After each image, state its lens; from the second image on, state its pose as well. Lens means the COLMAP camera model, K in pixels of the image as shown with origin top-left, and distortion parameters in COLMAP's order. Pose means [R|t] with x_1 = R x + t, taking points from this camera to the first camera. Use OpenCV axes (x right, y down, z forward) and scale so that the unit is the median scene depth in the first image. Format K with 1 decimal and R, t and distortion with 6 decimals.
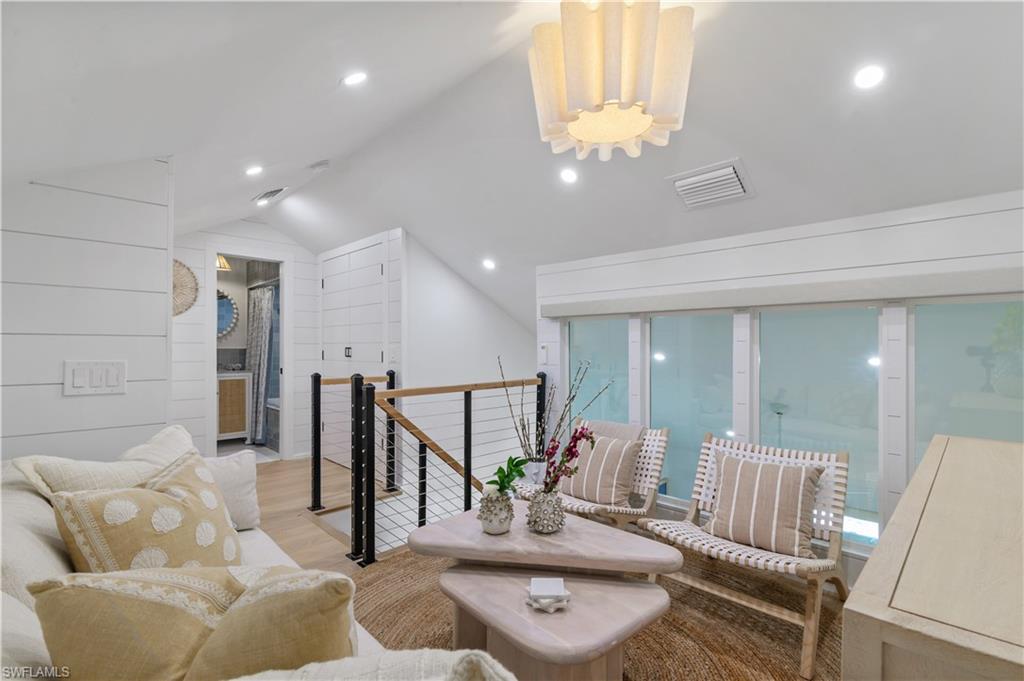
lens RADIAL K [[464.6, 0, 508.8], [0, 464.6, 344.7], [0, 0, 1]] dist [-0.003284, -0.000670]
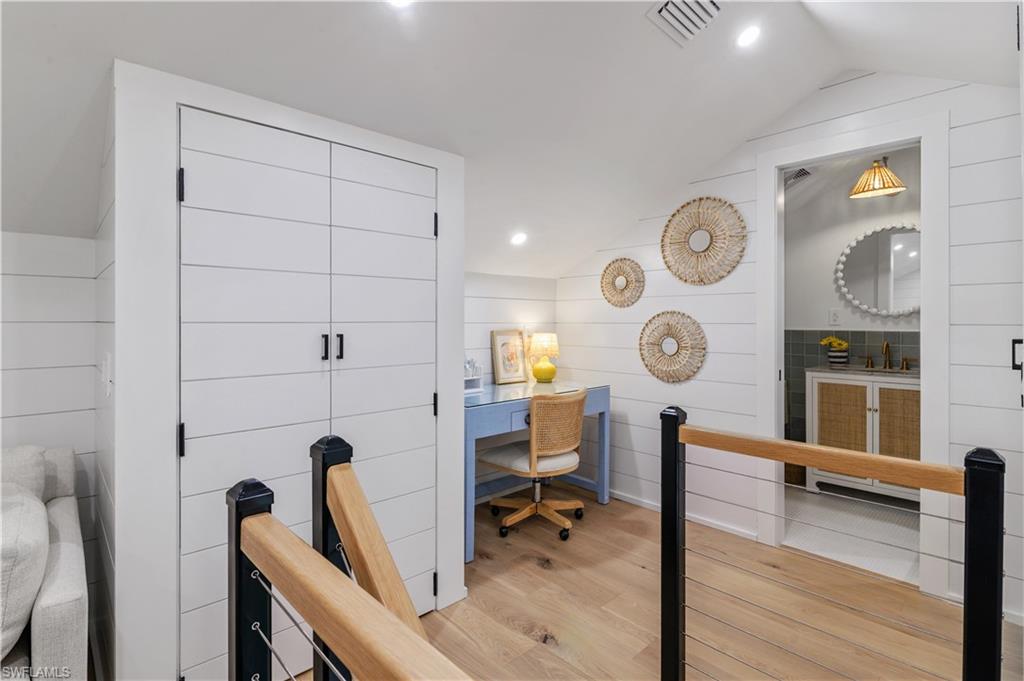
lens RADIAL K [[495.3, 0, 494.3], [0, 495.3, 320.8], [0, 0, 1]] dist [-0.000866, -0.000803]
pose [[-0.030535, -0.002398, -0.999531, -0.004904], [0.004159, 0.999988, -0.002526, -0.007053], [0.999525, -0.004235, -0.030524, 0.660585]]
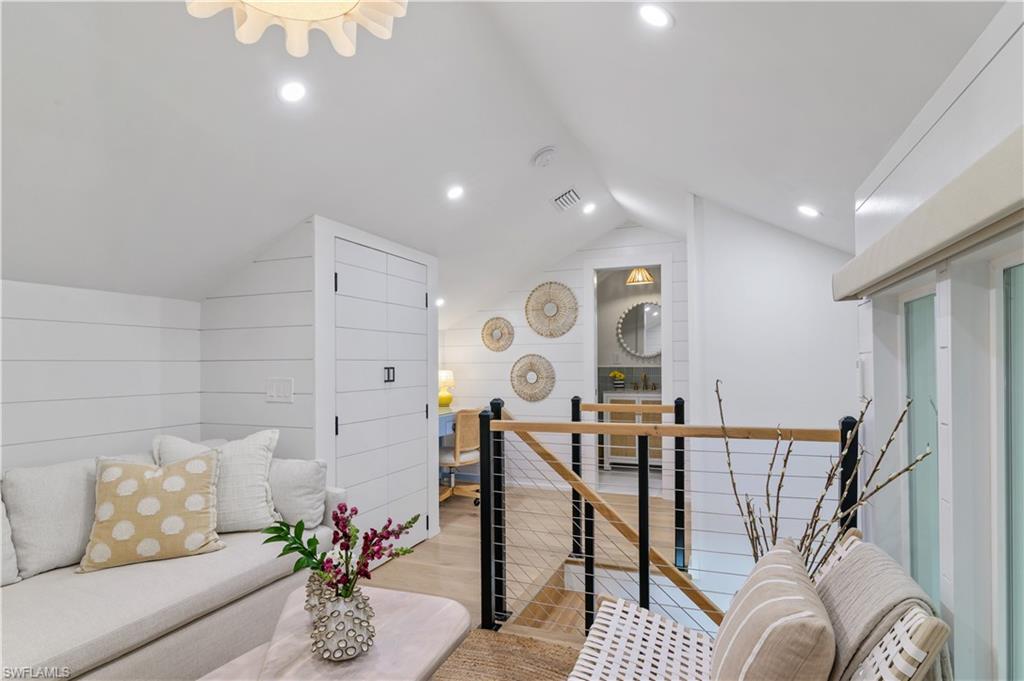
lens RADIAL K [[549.7, 0, 512.5], [0, 549.7, 368.0], [0, 0, 1]] dist [0.002822, 0.000069]
pose [[0.408249, -0.001165, -0.912870, 0.349575], [0.013087, 0.999904, 0.004576, 0.002254], [0.912777, -0.013815, 0.408225, 0.366685]]
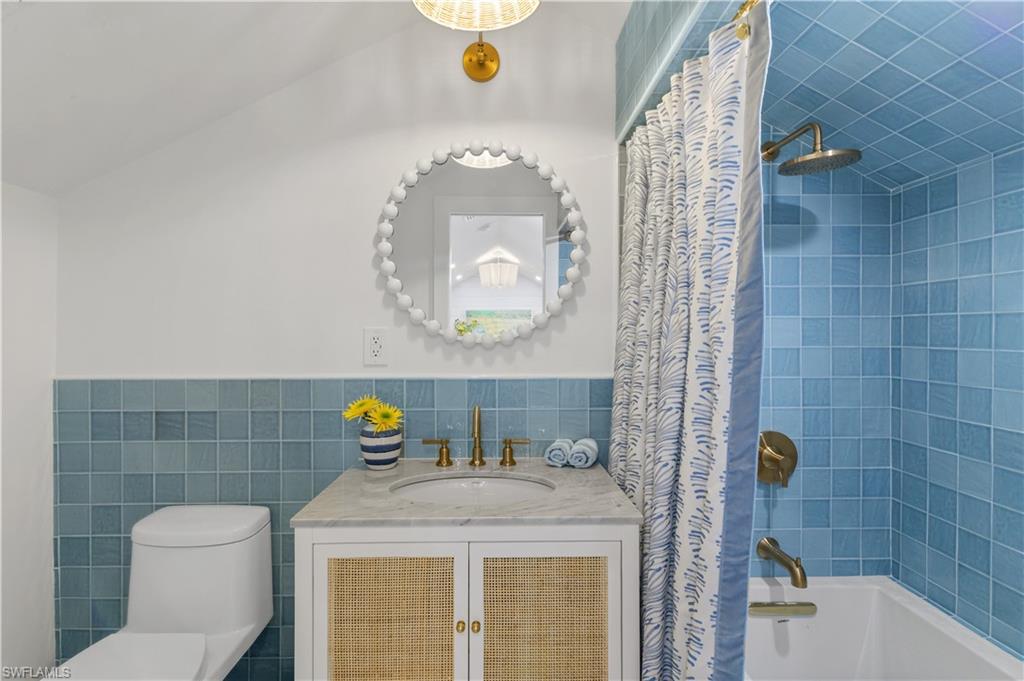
lens RADIAL K [[502.1, 0, 507.6], [0, 502.1, 338.3], [0, 0, 1]] dist [0.000246, -0.000136]
pose [[0.733739, 0.001226, -0.679430, -0.571714], [0.004499, 0.999968, 0.006663, -0.021377], [0.679416, -0.007946, 0.733710, 1.028317]]
